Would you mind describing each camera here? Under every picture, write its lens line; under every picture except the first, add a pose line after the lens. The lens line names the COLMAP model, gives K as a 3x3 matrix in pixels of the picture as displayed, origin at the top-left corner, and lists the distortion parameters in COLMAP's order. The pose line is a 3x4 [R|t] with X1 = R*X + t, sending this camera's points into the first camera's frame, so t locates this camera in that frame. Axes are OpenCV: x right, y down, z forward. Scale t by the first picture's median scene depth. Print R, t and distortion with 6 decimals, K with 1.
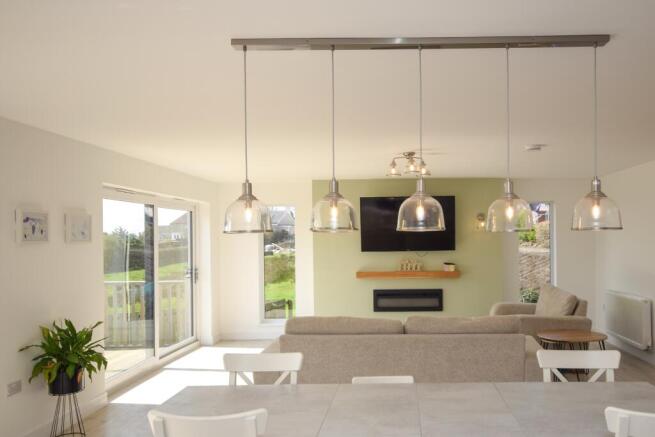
lens RADIAL K [[561.2, 0, 387.4], [0, 561.2, 241.6], [0, 0, 1]] dist [0.014952, -0.002456]
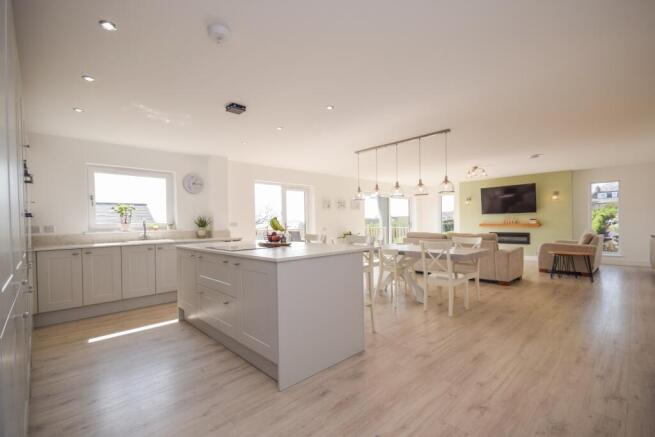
lens RADIAL K [[286.9, 0, 325.5], [0, 286.9, 225.3], [0, 0, 1]] dist [0.000885, 0.001061]
pose [[0.695240, 0.005369, -0.718758, 0.323613], [0.006573, 0.999883, 0.013826, 0.041782], [0.718748, -0.014337, 0.695123, -0.179756]]
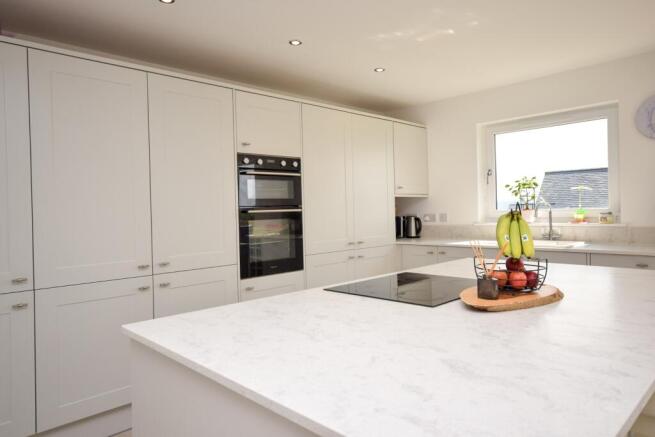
lens RADIAL K [[429.2, 0, 321.0], [0, 429.2, 215.2], [0, 0, 1]] dist [0.009647, 0.001149]
pose [[-0.714697, 0.040249, -0.698275, 0.174637], [0.031650, 0.999181, 0.025198, 0.028441], [0.698718, -0.004091, -0.715386, 0.134101]]
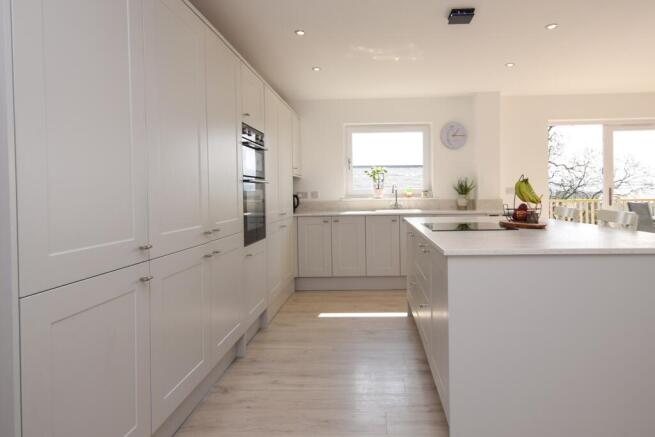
lens RADIAL K [[399.4, 0, 363.9], [0, 399.4, 200.0], [0, 0, 1]] dist [0.031649, 0.000214]
pose [[-0.016733, 0.030713, -0.999388, 0.324484], [0.008674, 0.999495, 0.030571, 0.040719], [0.999822, -0.008157, -0.016991, -0.079997]]
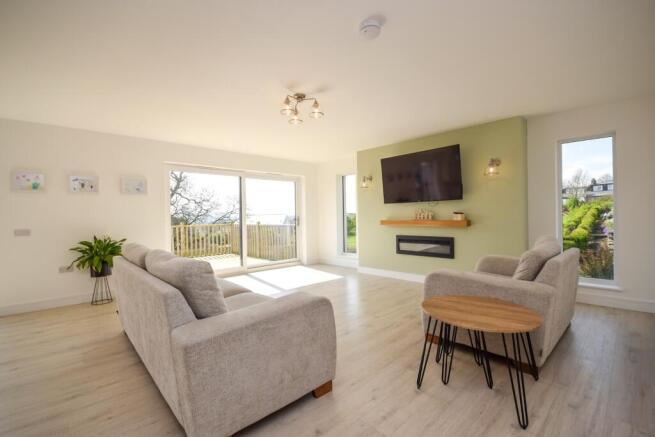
lens RADIAL K [[286.9, 0, 332.9], [0, 286.9, 216.6], [0, 0, 1]] dist [0.000885, 0.001061]
pose [[0.708961, 0.000096, -0.705248, 0.320094], [0.006306, 0.999959, 0.006476, 0.041706], [0.705220, -0.009039, 0.708931, 0.476771]]
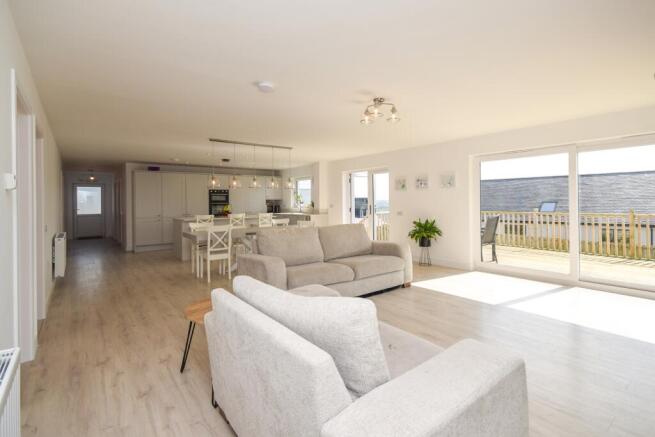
lens RADIAL K [[286.9, 0, 320.6], [0, 286.9, 202.5], [0, 0, 1]] dist [0.000885, 0.001061]
pose [[-0.763709, 0.019418, -0.645269, 0.343848], [0.016186, 0.999809, 0.010931, 0.024765], [0.645358, -0.002096, -0.763878, 0.919607]]
